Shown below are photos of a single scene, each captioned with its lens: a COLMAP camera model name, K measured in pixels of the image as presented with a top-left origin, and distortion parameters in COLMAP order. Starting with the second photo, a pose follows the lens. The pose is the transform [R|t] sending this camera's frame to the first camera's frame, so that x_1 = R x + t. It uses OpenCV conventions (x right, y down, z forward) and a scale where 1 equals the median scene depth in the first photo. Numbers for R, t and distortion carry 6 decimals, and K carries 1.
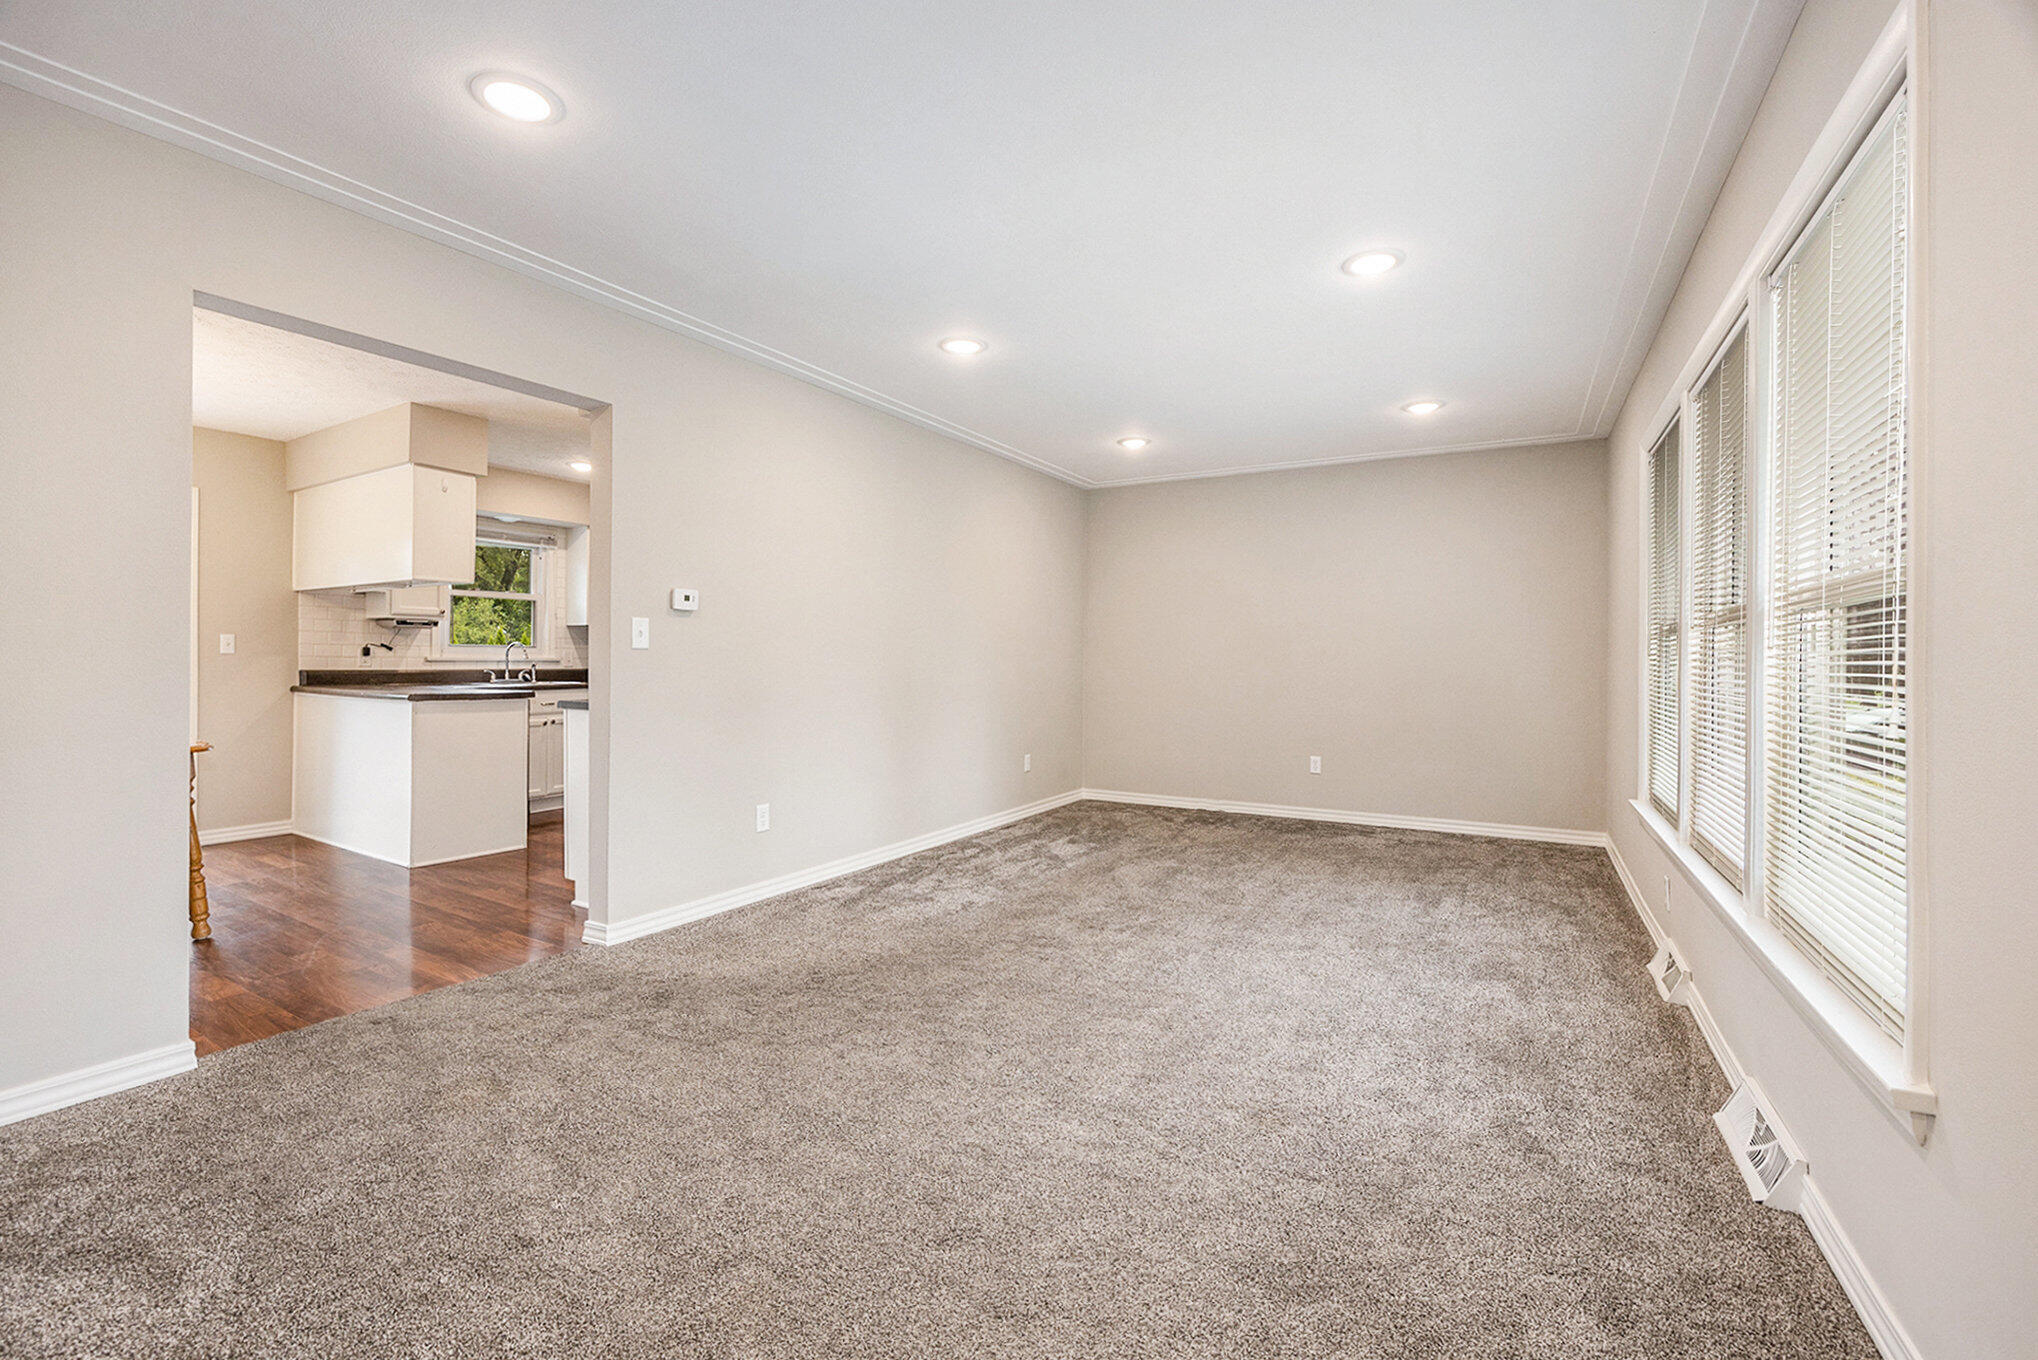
lens RADIAL K [[873.8, 0, 1025.4], [0, 873.8, 652.2], [0, 0, 1]] dist [-0.000619, -0.000180]
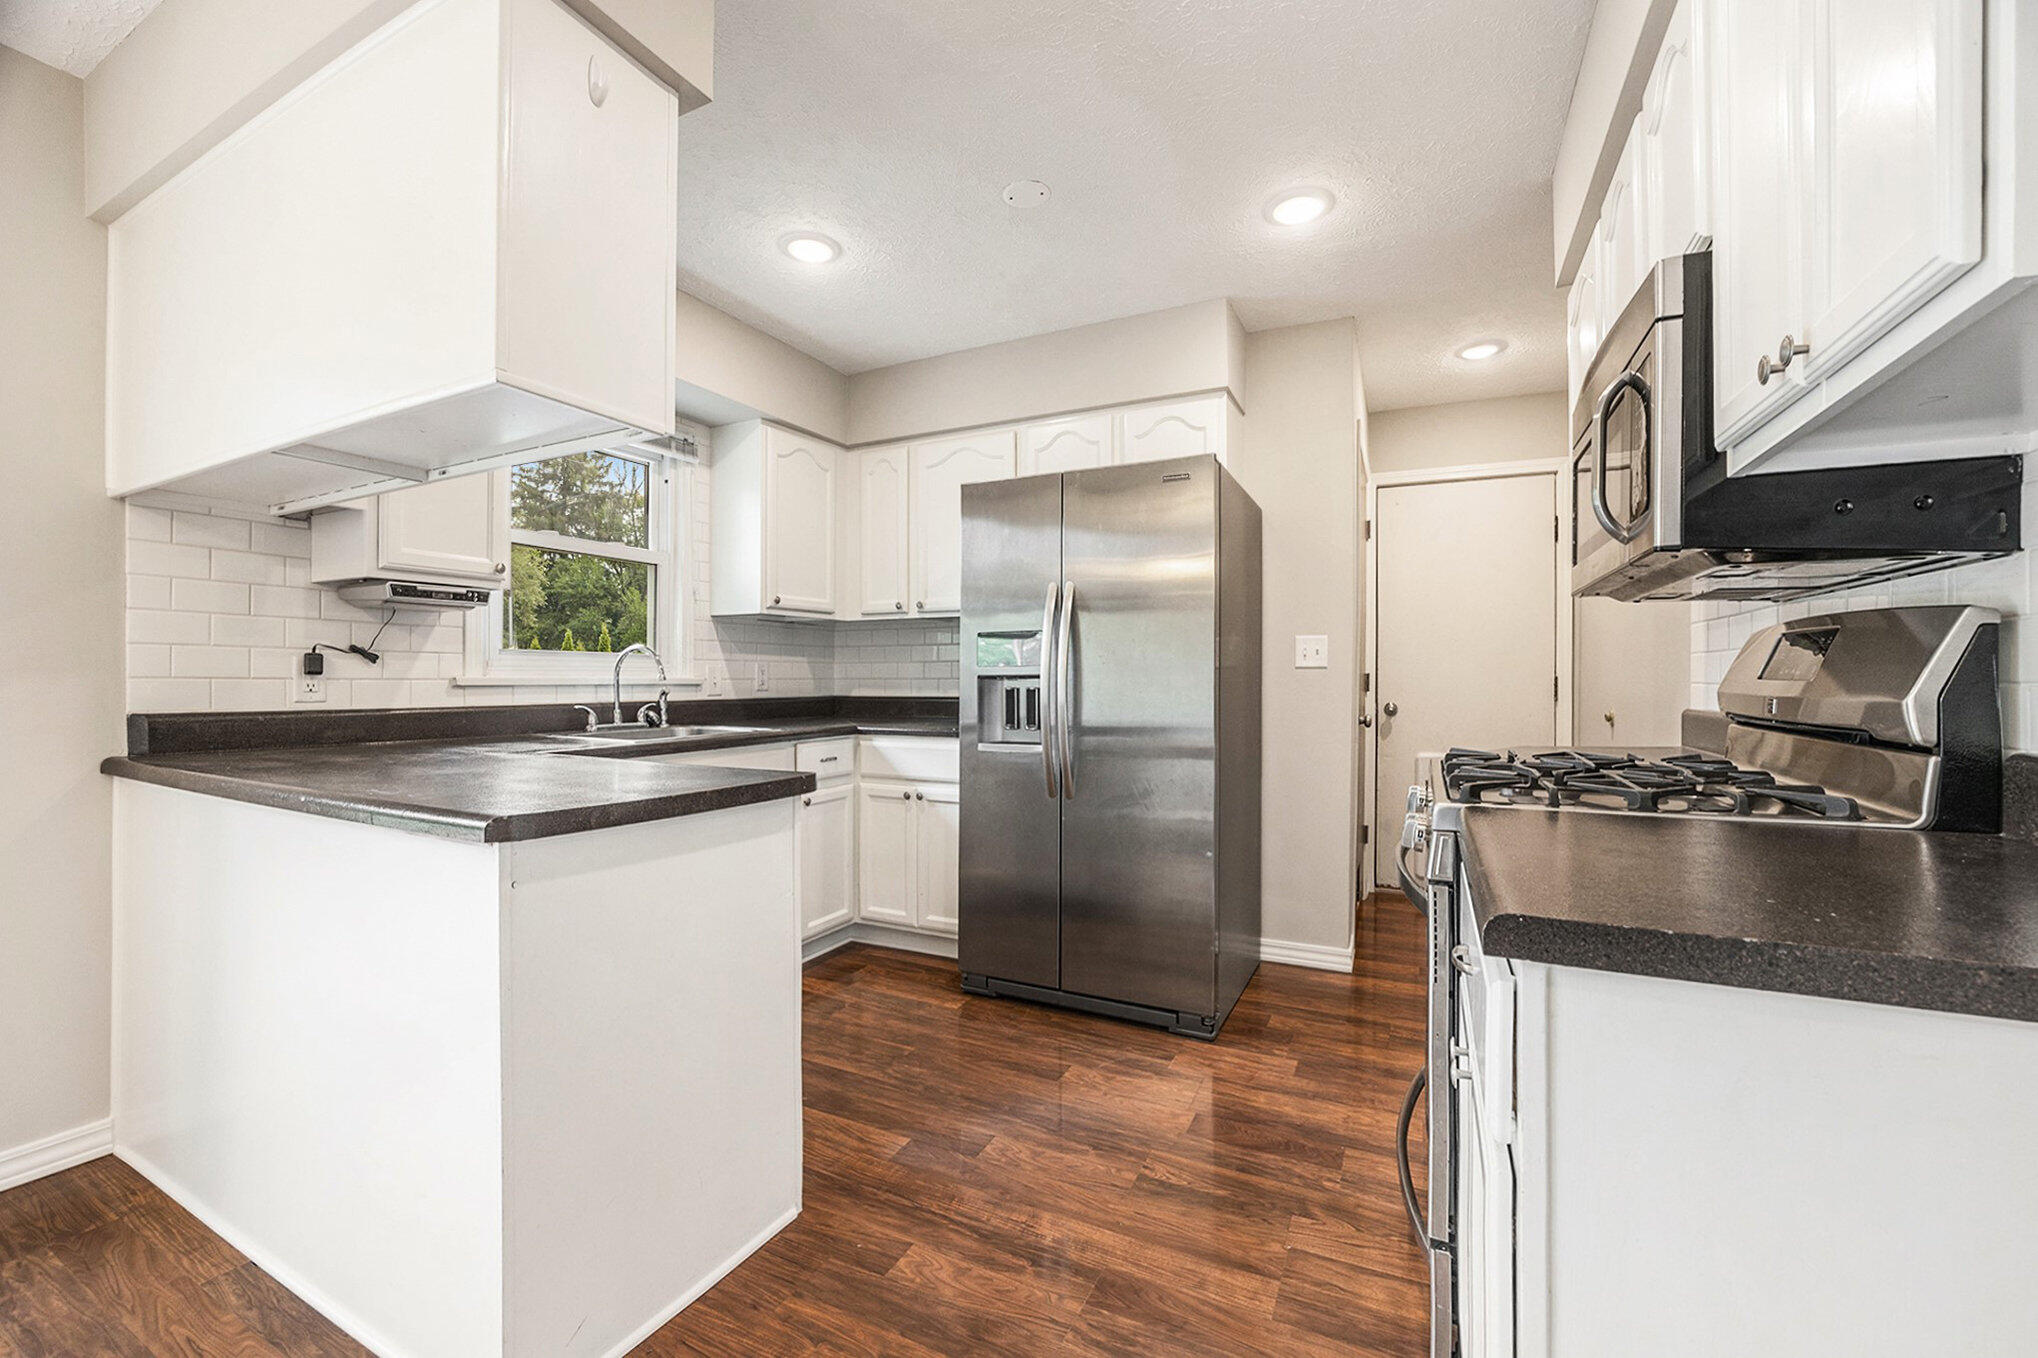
lens RADIAL K [[850.8, 0, 1030.1], [0, 850.8, 673.0], [0, 0, 1]] dist [-0.017897, -0.000053]
pose [[0.997938, -0.006782, 0.063832, -0.422443], [0.006676, 0.999976, 0.001870, 0.004568], [-0.063843, -0.001440, 0.997959, 0.556829]]
